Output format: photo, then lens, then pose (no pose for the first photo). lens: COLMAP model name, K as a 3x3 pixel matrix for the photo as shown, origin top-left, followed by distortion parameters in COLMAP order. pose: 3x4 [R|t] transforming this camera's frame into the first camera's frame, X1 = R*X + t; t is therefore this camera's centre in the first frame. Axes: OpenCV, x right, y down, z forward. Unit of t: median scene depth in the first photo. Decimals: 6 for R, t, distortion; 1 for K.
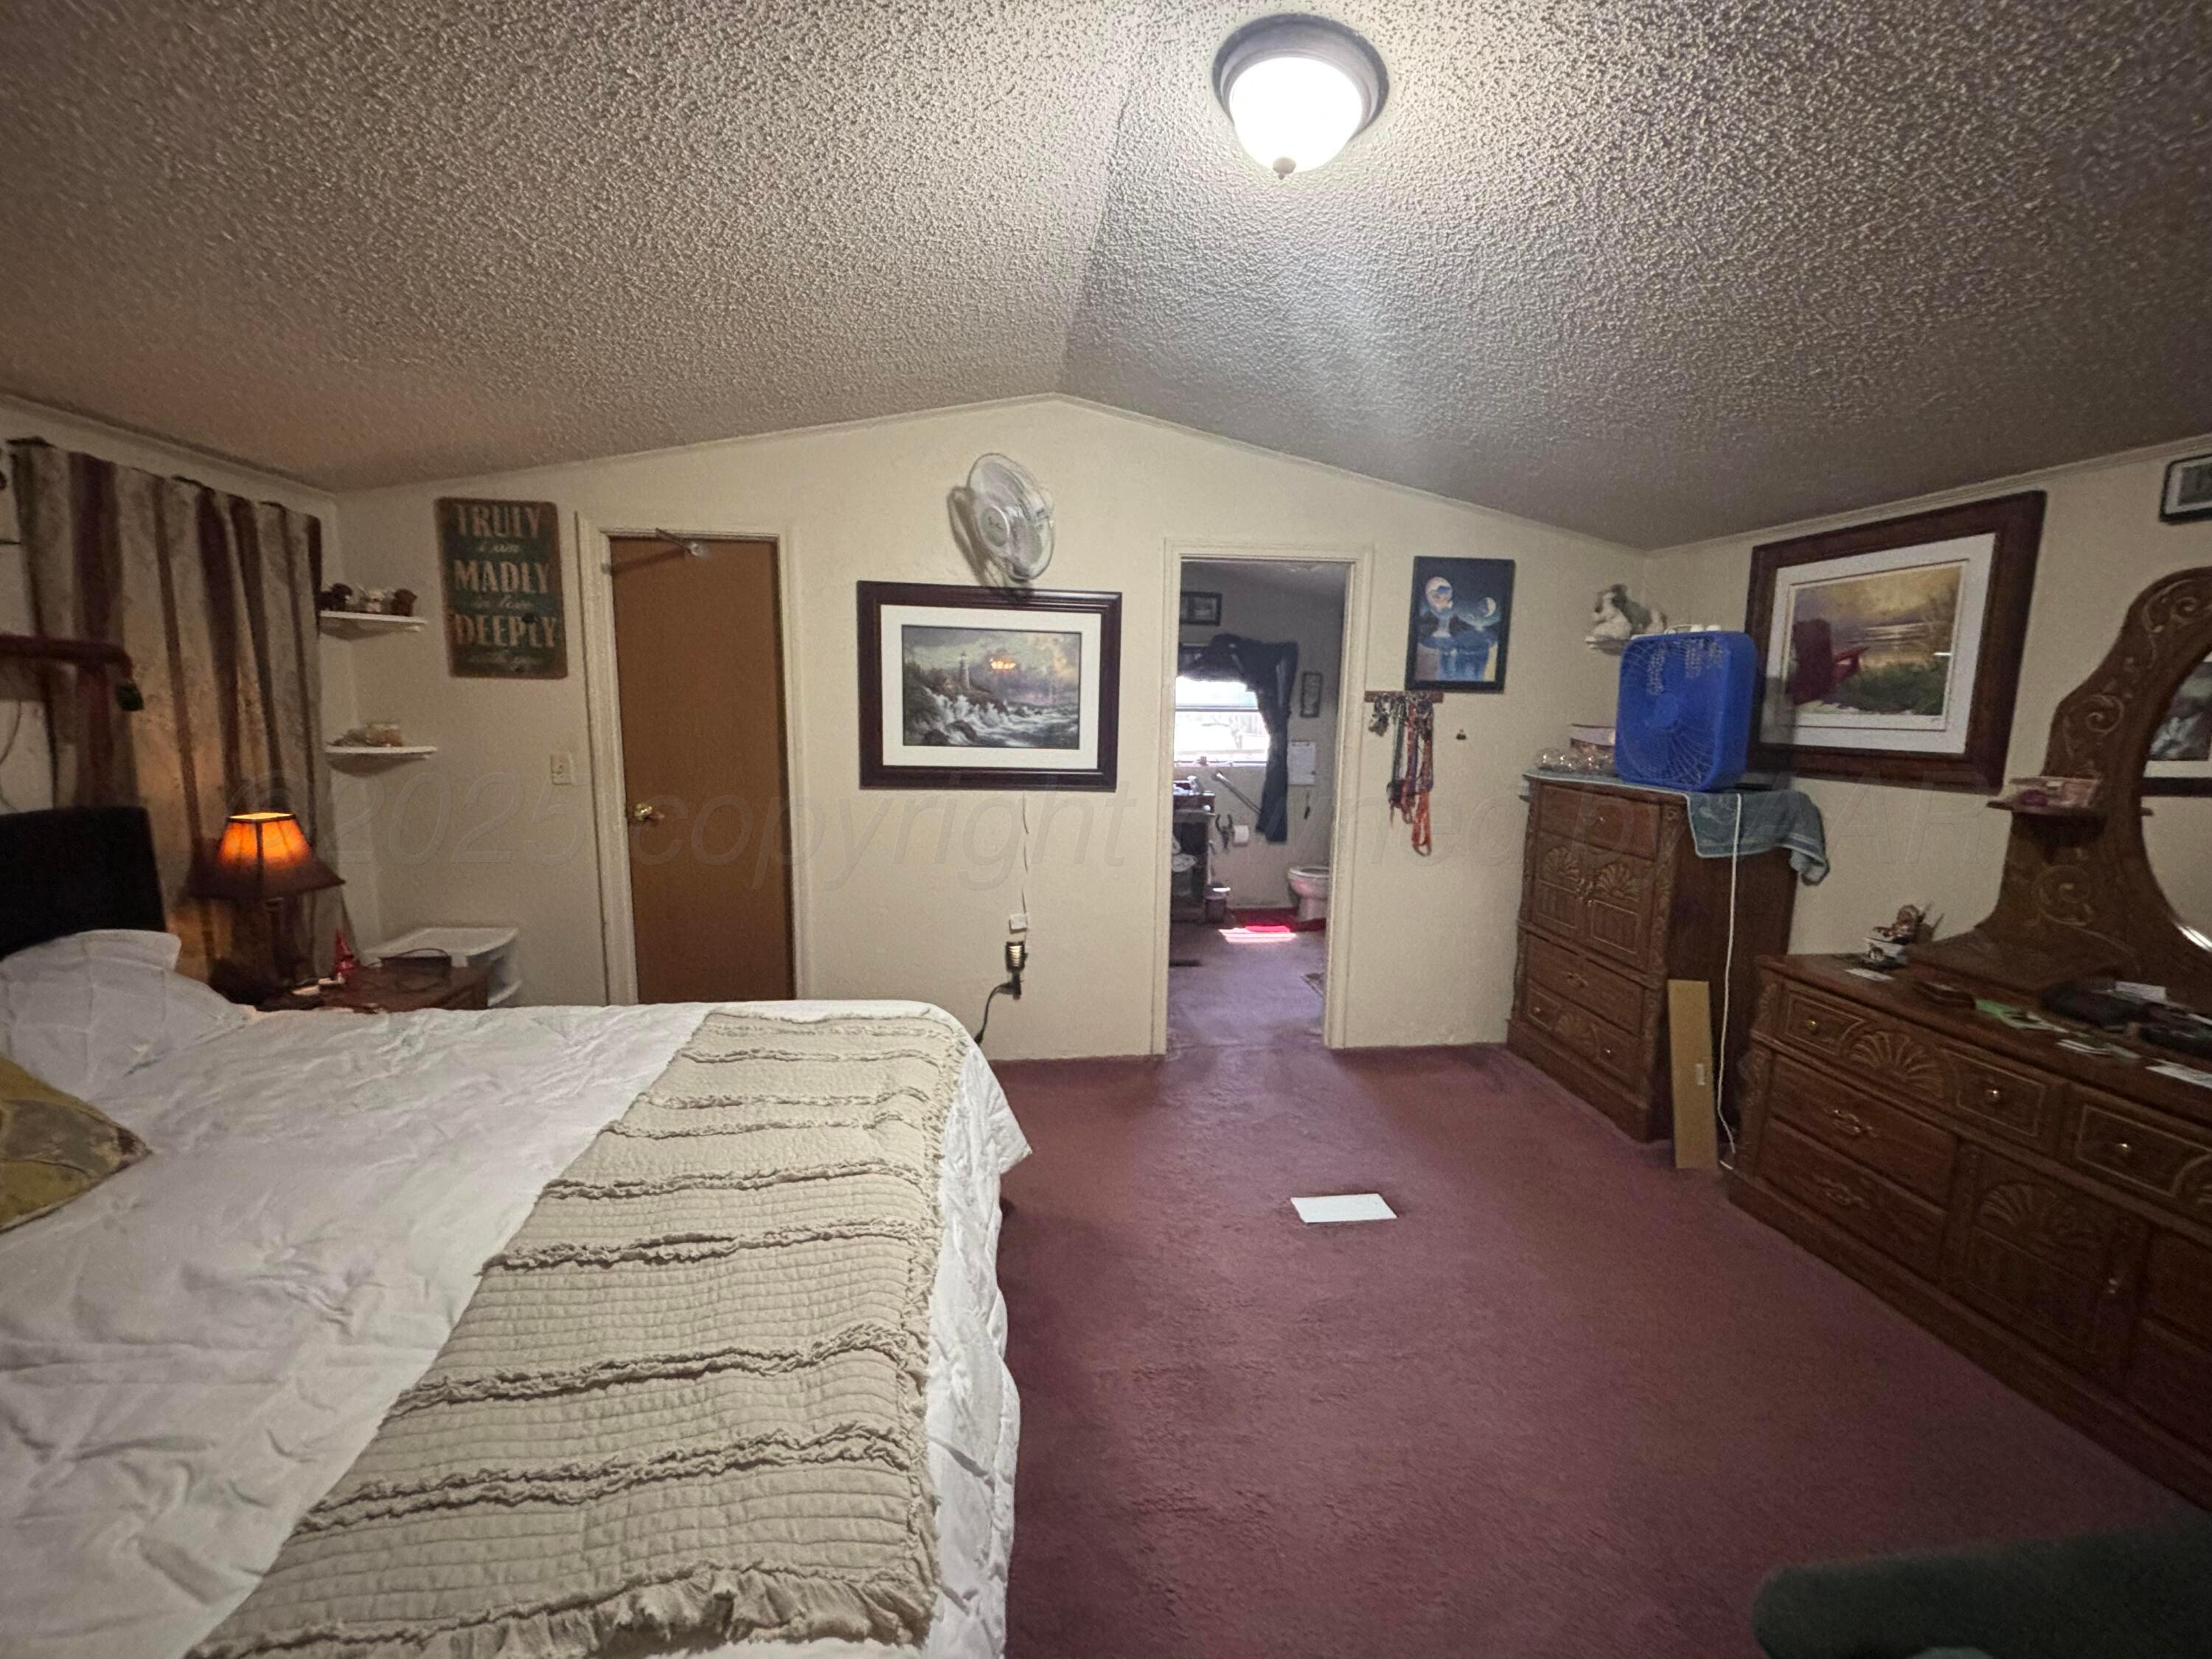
lens RADIAL K [[897.7, 0, 1109.4], [0, 897.7, 819.3], [0, 0, 1]] dist [-0.000216, -0.000051]
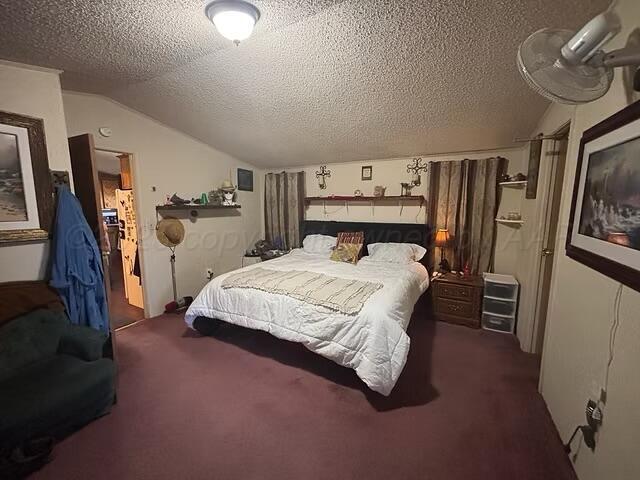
lens RADIAL K [[262.6, 0, 320.3], [0, 262.6, 241.2], [0, 0, 1]] dist [-0.002202, -0.000317]
pose [[-0.563206, 0.096207, -0.820697, 0.393259], [-0.122929, 0.972392, 0.198351, -0.104459], [0.817121, 0.212600, -0.535830, 0.882177]]
